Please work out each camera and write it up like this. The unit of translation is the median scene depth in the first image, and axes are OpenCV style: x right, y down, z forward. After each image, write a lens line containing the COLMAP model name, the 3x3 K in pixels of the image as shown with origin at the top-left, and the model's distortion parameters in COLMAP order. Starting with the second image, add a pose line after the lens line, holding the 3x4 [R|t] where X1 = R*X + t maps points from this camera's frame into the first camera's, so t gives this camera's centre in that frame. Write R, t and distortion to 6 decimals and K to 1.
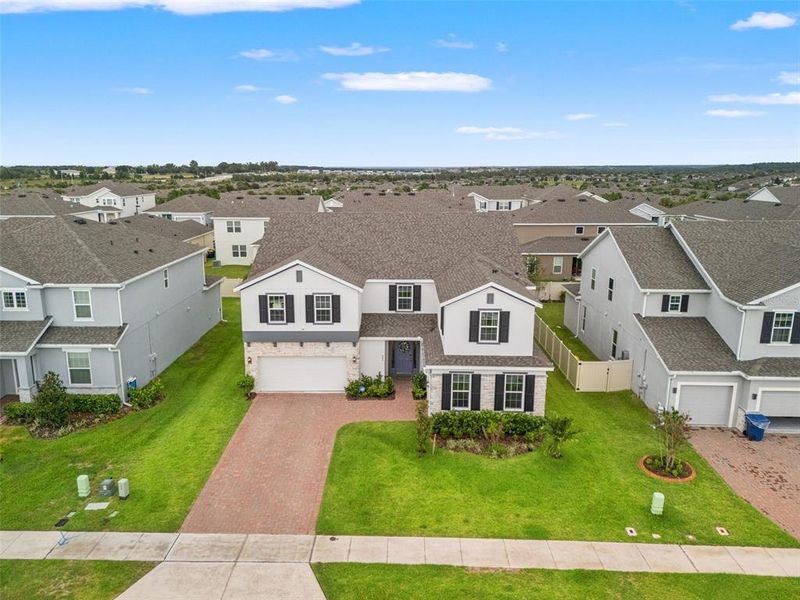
lens RADIAL K [[589.2, 0, 386.1], [0, 589.2, 293.6], [0, 0, 1]] dist [0.065537, -0.038667]
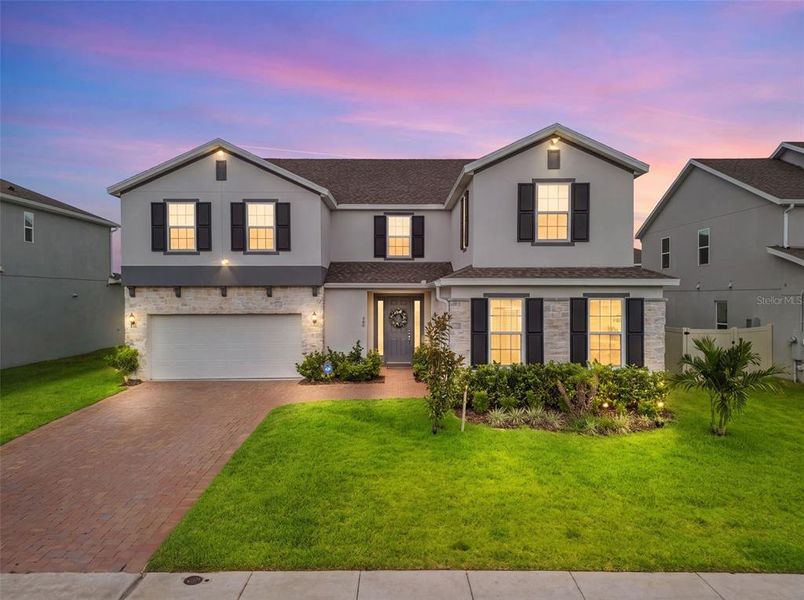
lens RADIAL K [[592.1, 0, 397.0], [0, 592.1, 300.7], [0, 0, 1]] dist [0.065537, -0.038667]
pose [[0.999432, -0.003226, 0.033533, 0.009858], [0.009805, 0.980171, -0.197913, 0.240065], [-0.032229, 0.198129, 0.979646, 0.467423]]
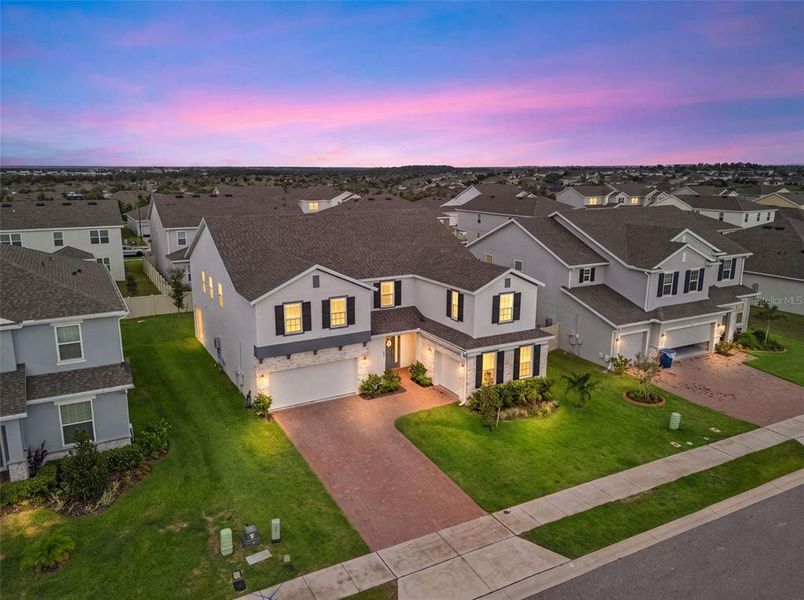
lens RADIAL K [[592.1, 0, 393.4], [0, 592.1, 295.3], [0, 0, 1]] dist [0.065537, -0.038667]
pose [[0.869482, -0.105697, 0.482525, -0.549616], [0.105384, 0.994042, 0.027847, -0.022170], [-0.482593, 0.026638, 0.875440, 0.103787]]
